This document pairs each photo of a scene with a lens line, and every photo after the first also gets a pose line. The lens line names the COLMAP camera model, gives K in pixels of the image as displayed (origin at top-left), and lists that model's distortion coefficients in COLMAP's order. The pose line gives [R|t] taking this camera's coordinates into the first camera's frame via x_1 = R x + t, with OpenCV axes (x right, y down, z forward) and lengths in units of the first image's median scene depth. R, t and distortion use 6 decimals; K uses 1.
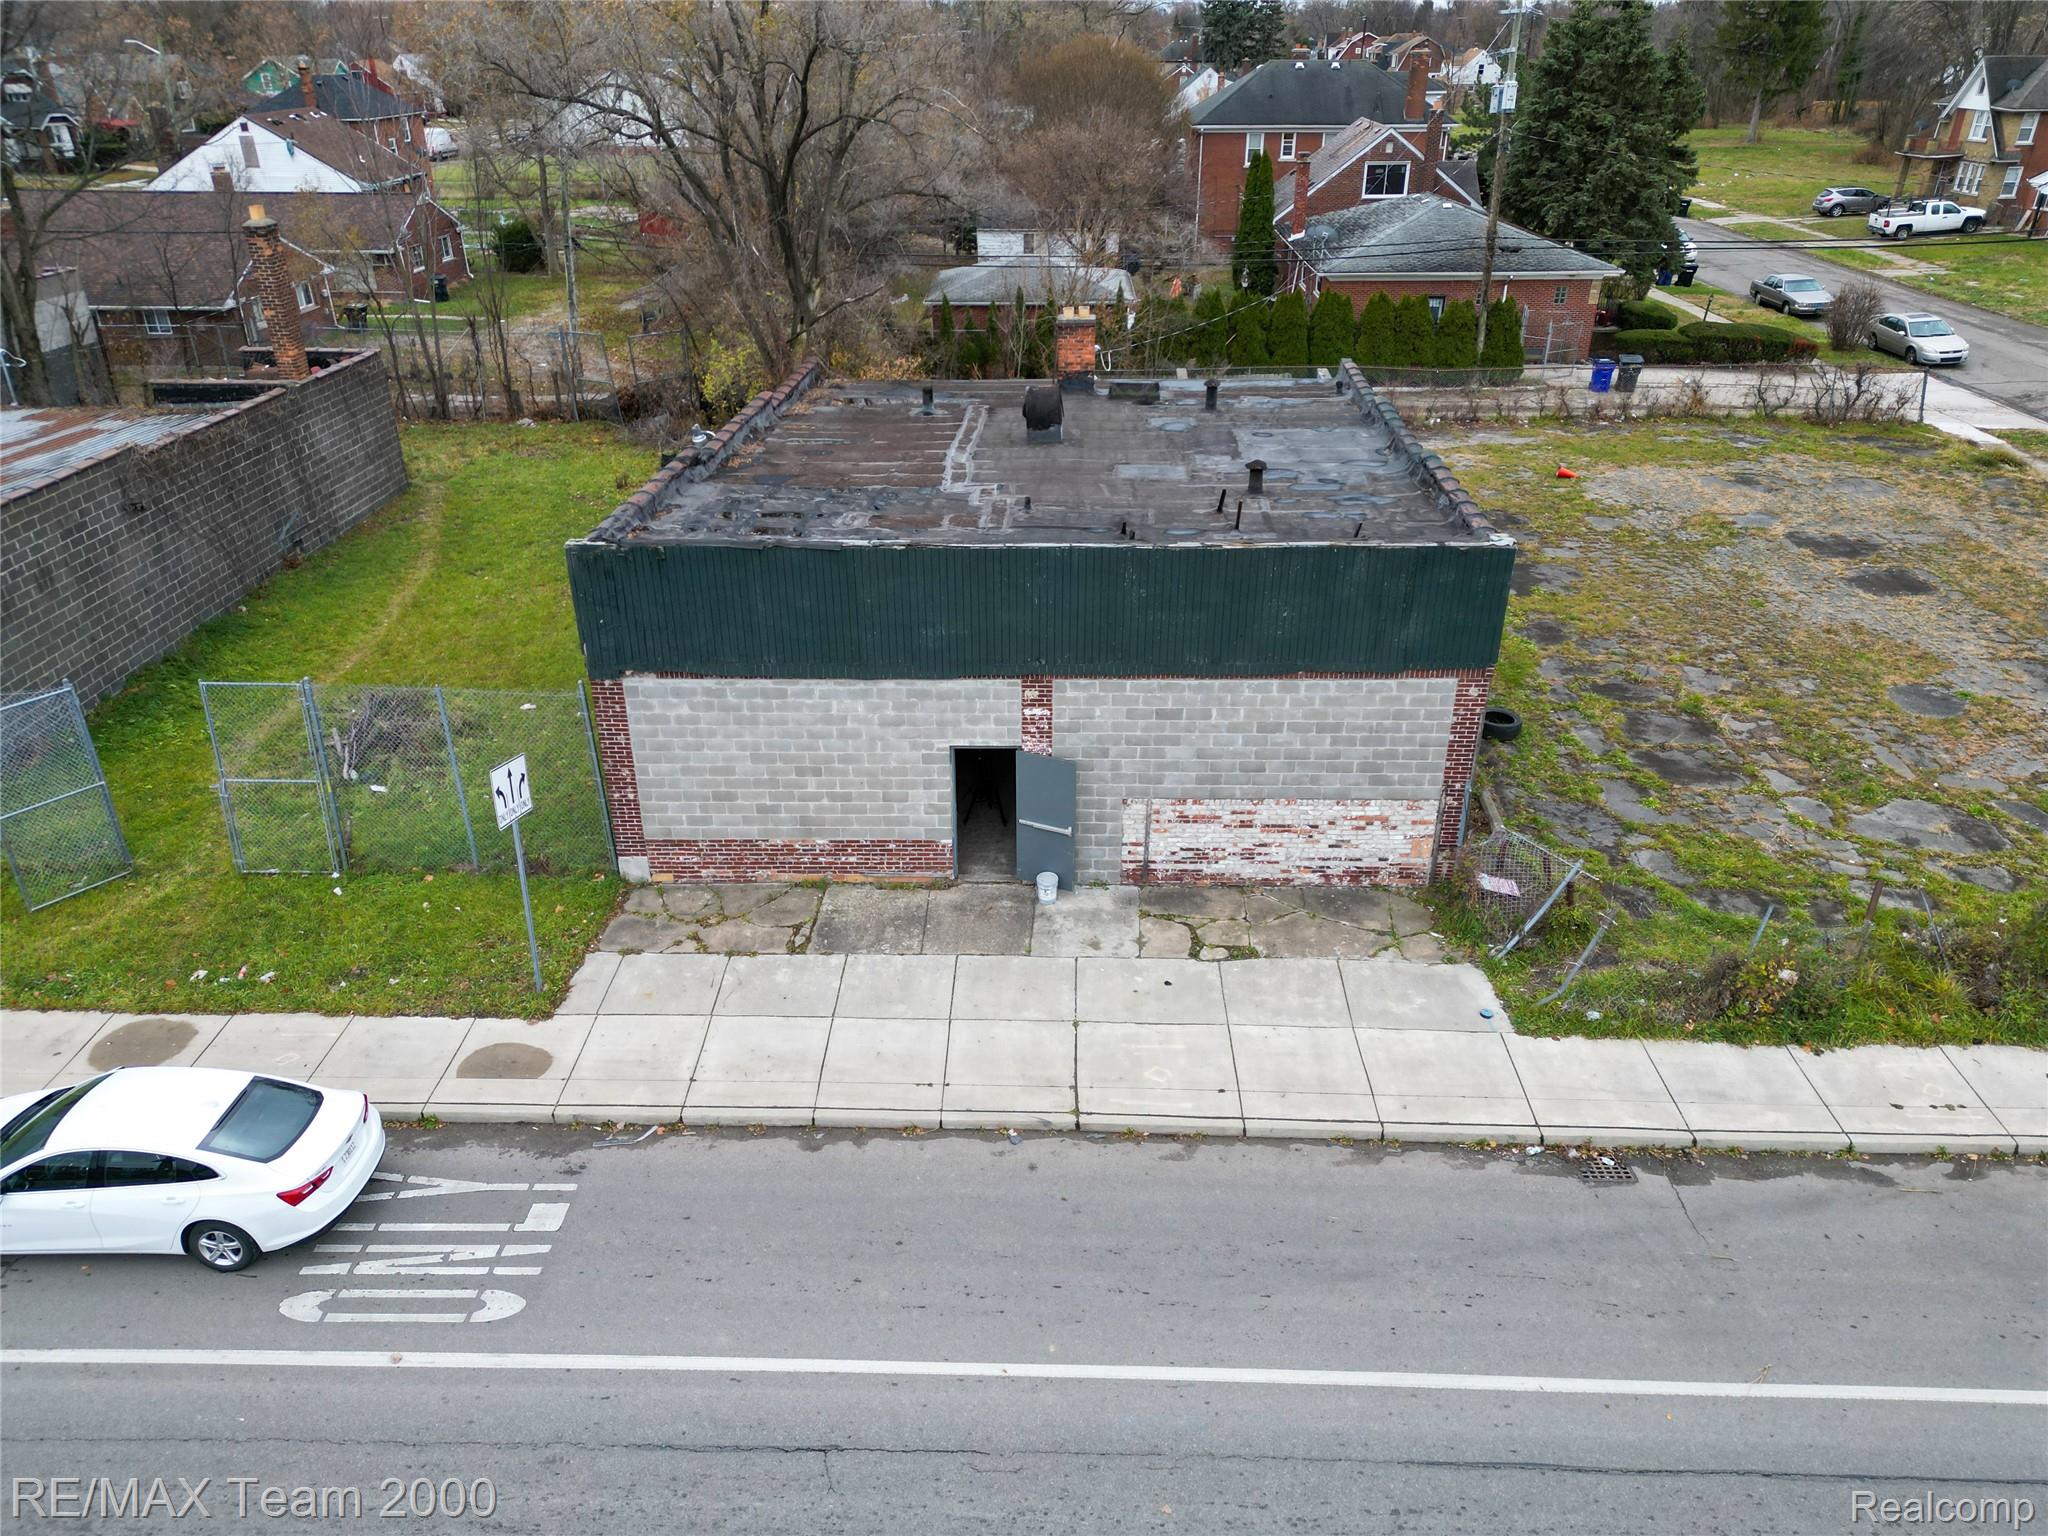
lens RADIAL K [[1420.1, 0, 1027.7], [0, 1420.1, 767.0], [0, 0, 1]] dist [0.105152, -0.108565]
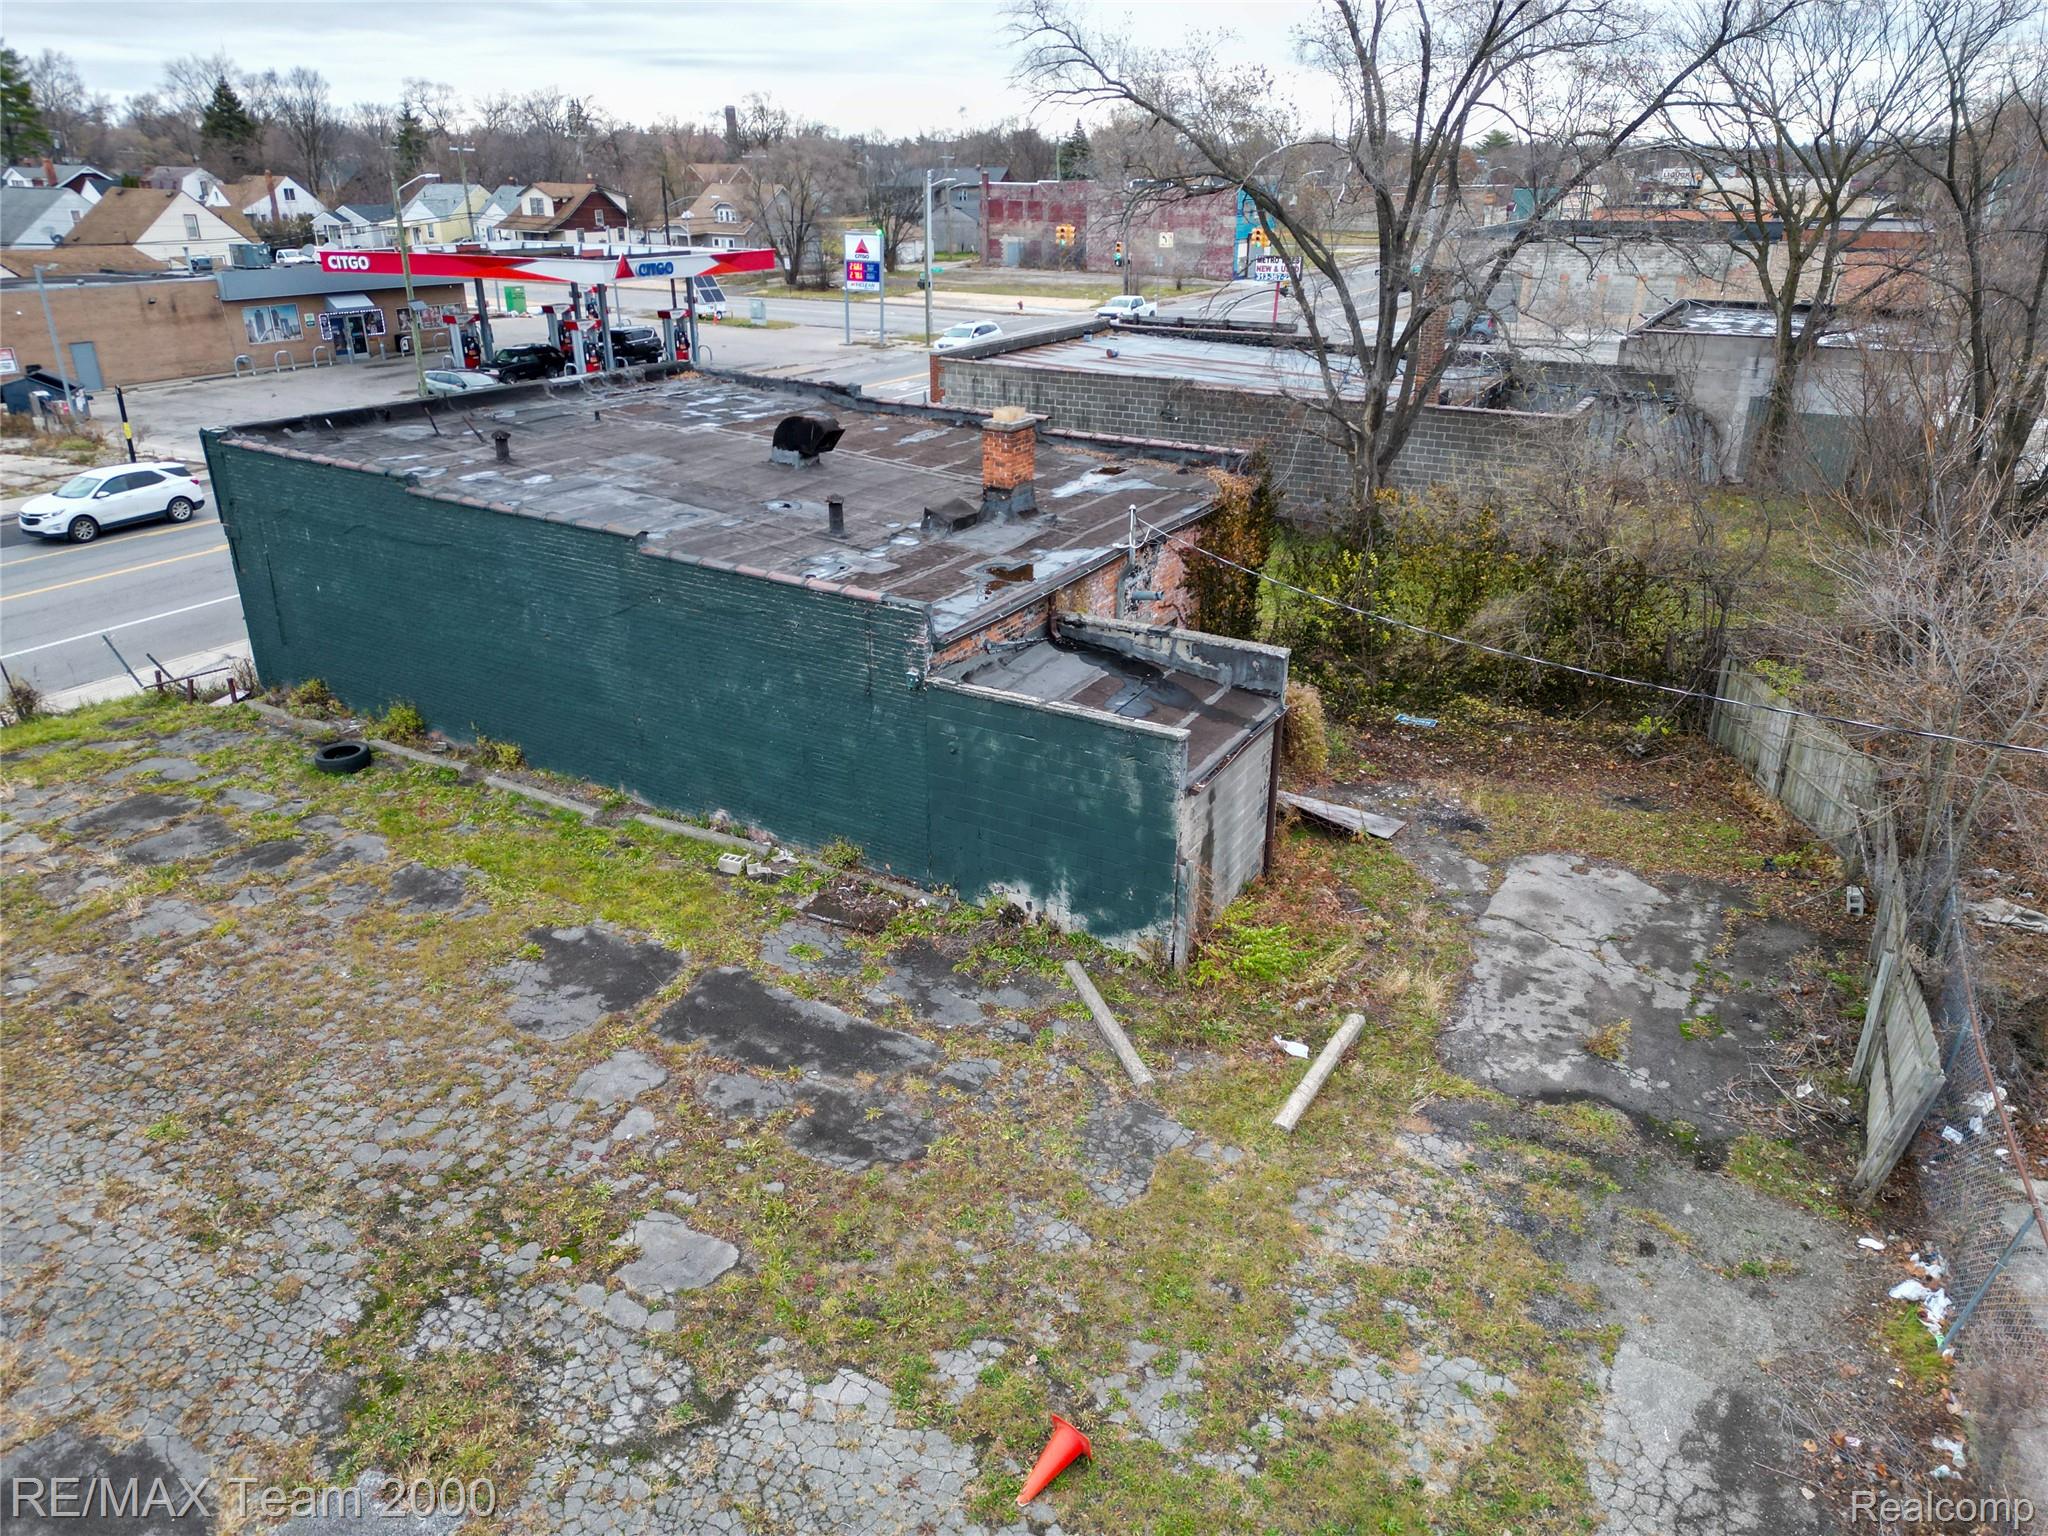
lens RADIAL K [[1420.1, 0, 1027.7], [0, 1420.1, 767.0], [0, 0, 1]] dist [0.105152, -0.108565]
pose [[-0.467393, 0.344360, -0.814224, 1.079212], [-0.405382, 0.734993, 0.543554, -0.882729], [0.785627, 0.584125, -0.203933, 1.866118]]
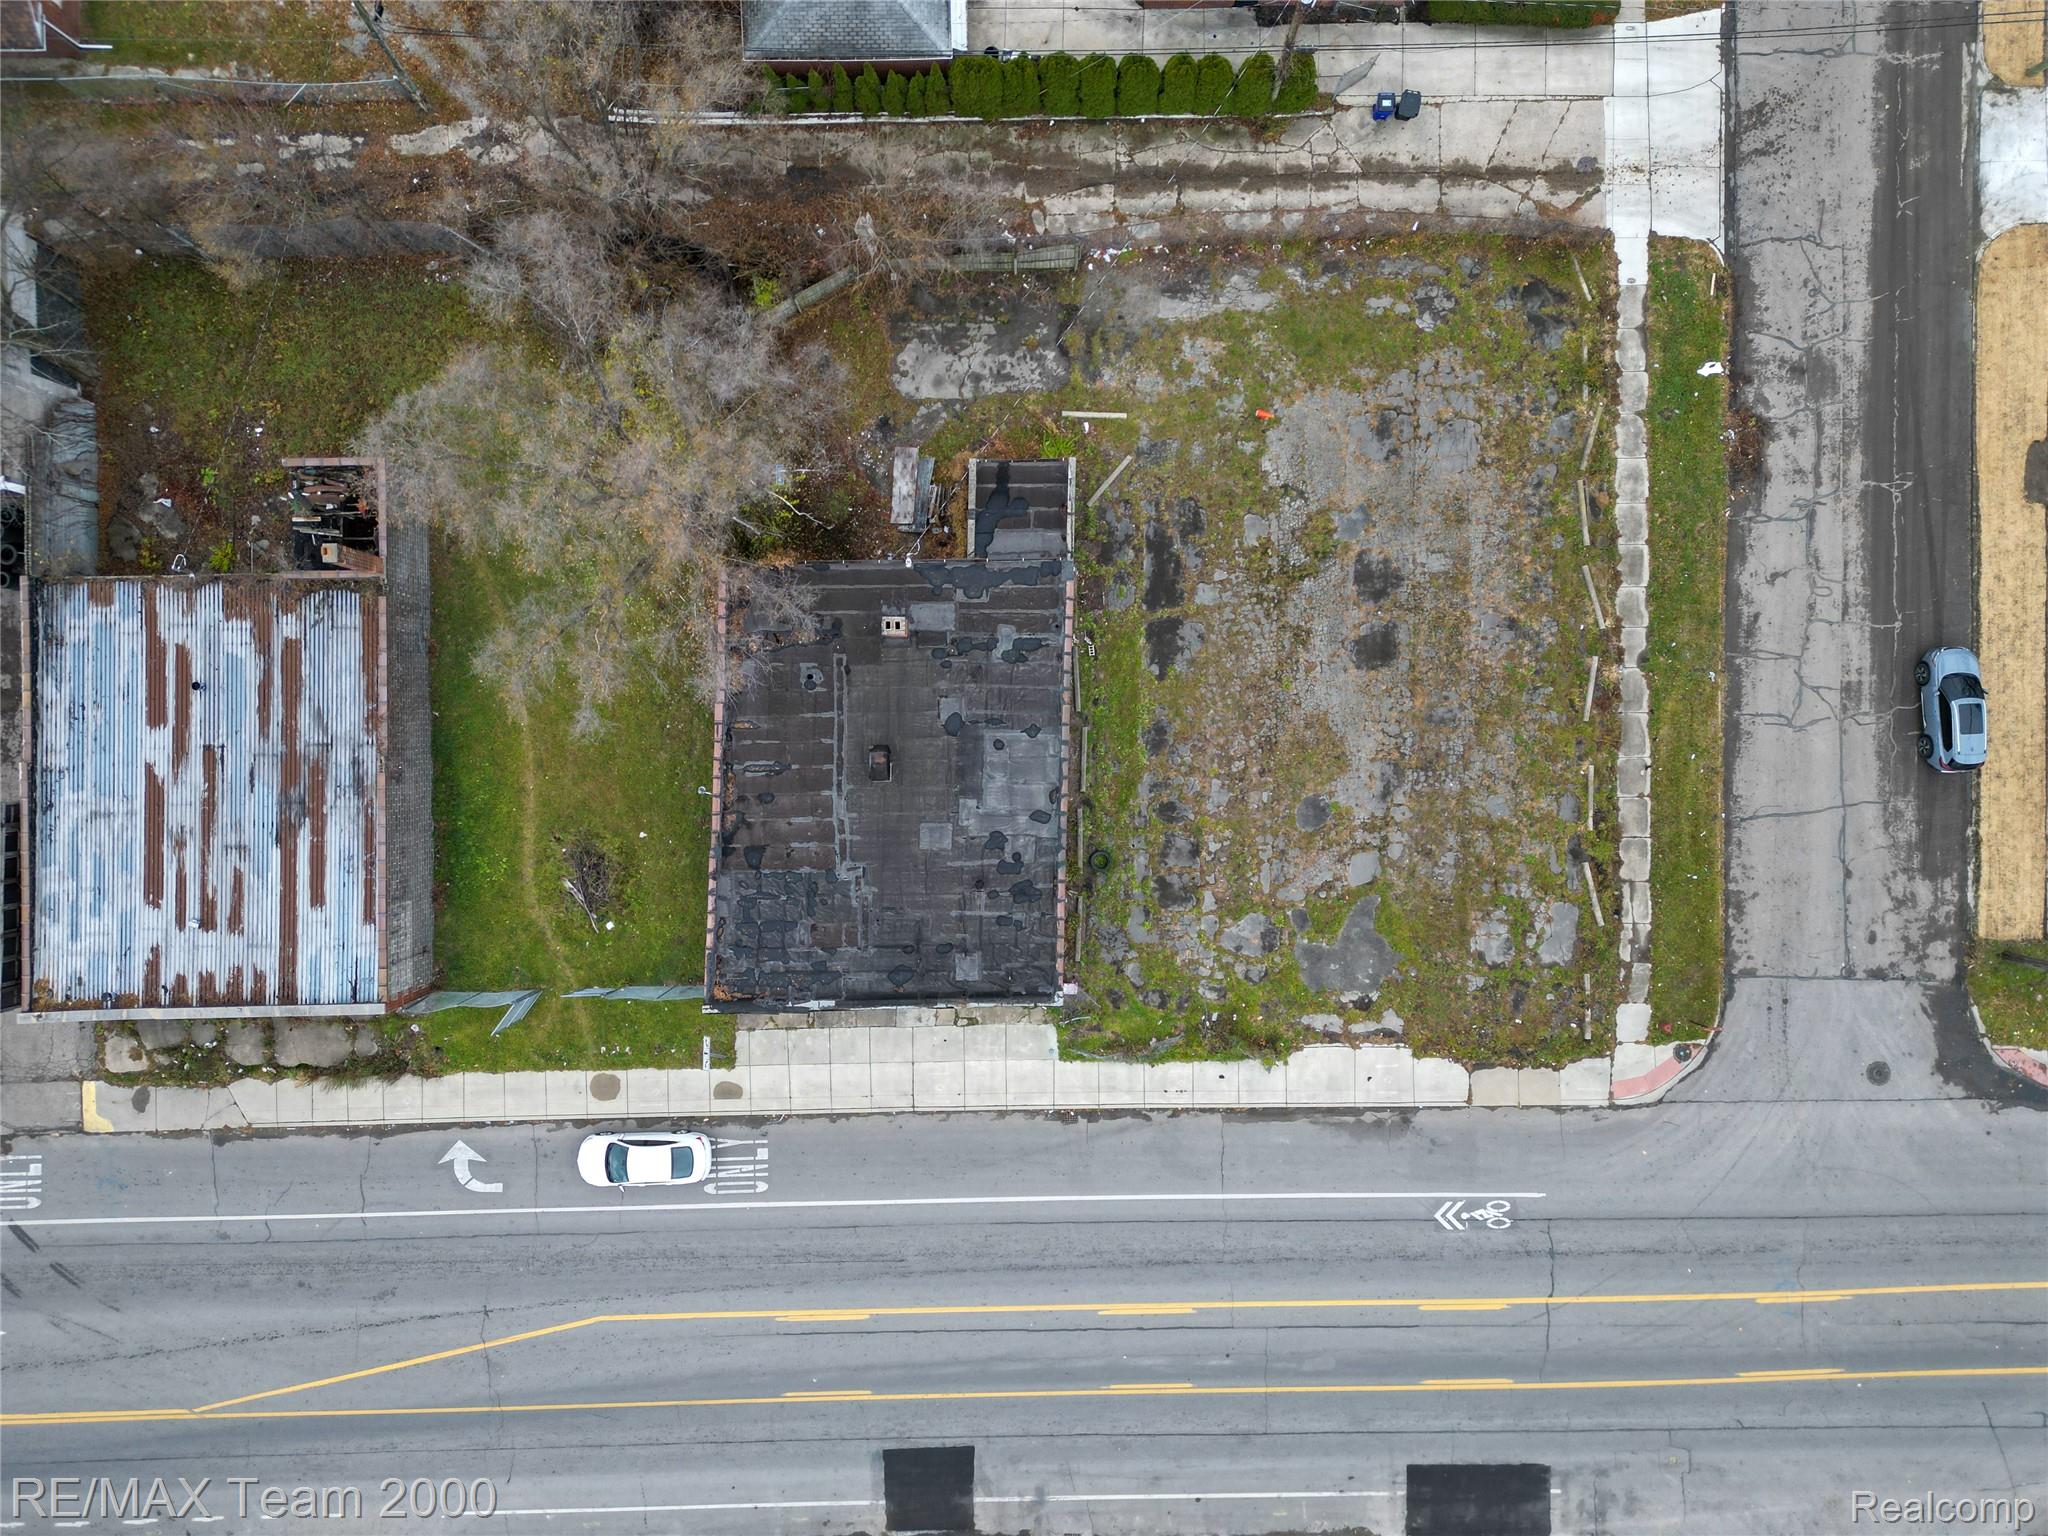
lens RADIAL K [[1420.1, 0, 1027.7], [0, 1420.1, 767.0], [0, 0, 1]] dist [0.105152, -0.108565]
pose [[0.999221, -0.038603, 0.008144, 0.241690], [0.009795, 0.442698, 0.896617, -2.444170], [-0.038217, -0.895840, 0.442731, 0.204756]]
